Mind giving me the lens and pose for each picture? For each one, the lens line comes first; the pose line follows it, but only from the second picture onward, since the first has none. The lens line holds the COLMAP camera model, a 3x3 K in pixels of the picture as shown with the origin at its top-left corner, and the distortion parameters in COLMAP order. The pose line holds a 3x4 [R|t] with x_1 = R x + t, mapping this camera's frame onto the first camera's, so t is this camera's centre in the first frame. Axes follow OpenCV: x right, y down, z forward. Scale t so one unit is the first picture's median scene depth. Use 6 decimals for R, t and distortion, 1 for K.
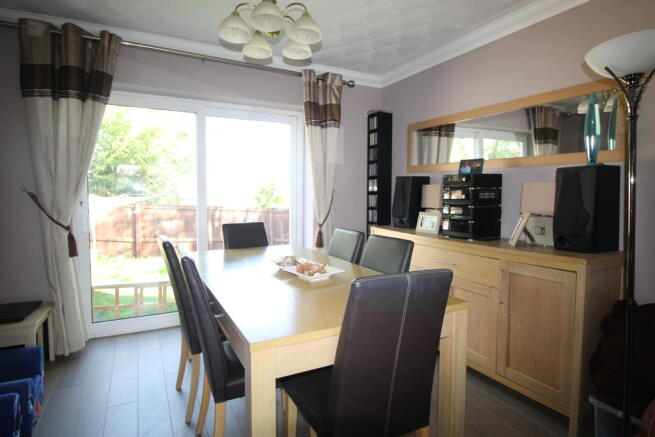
lens RADIAL K [[364.0, 0, 324.9], [0, 364.0, 214.1], [0, 0, 1]] dist [-0.004977, -0.001643]
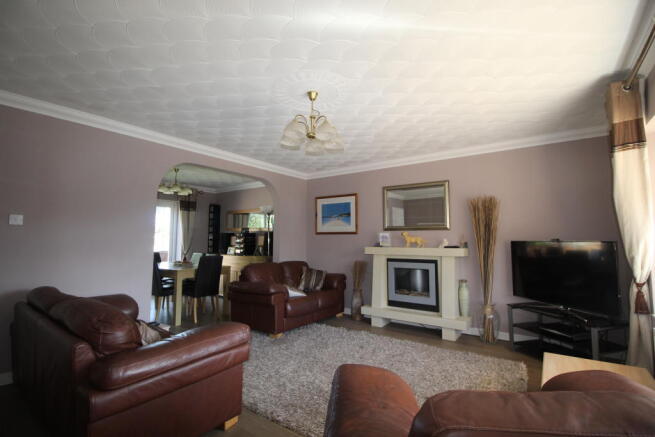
lens RADIAL K [[306.8, 0, 330.3], [0, 306.8, 217.6], [0, 0, 1]] dist [-0.005013, -0.000854]
pose [[0.890410, 0.030164, 0.454158, -0.085986], [0.030169, 0.991696, -0.125013, 0.075909], [-0.454158, 0.125014, 0.882106, -1.173357]]
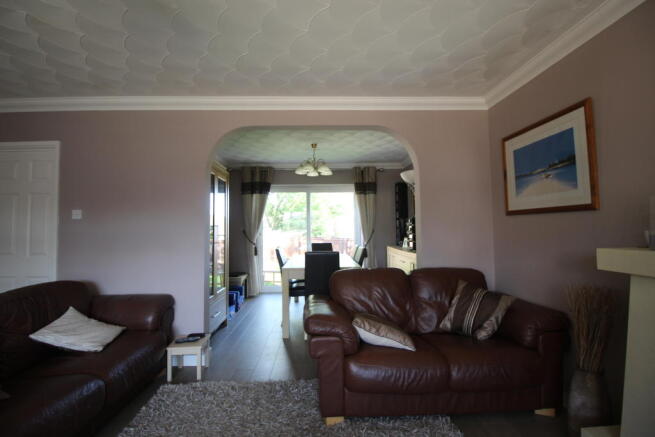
lens RADIAL K [[306.8, 0, 326.1], [0, 306.8, 216.3], [0, 0, 1]] dist [-0.005013, -0.000854]
pose [[0.905090, -0.033736, -0.423880, 0.518917], [-0.007991, 0.995322, -0.096281, 0.038888], [0.425145, 0.090531, 0.900586, -0.577715]]
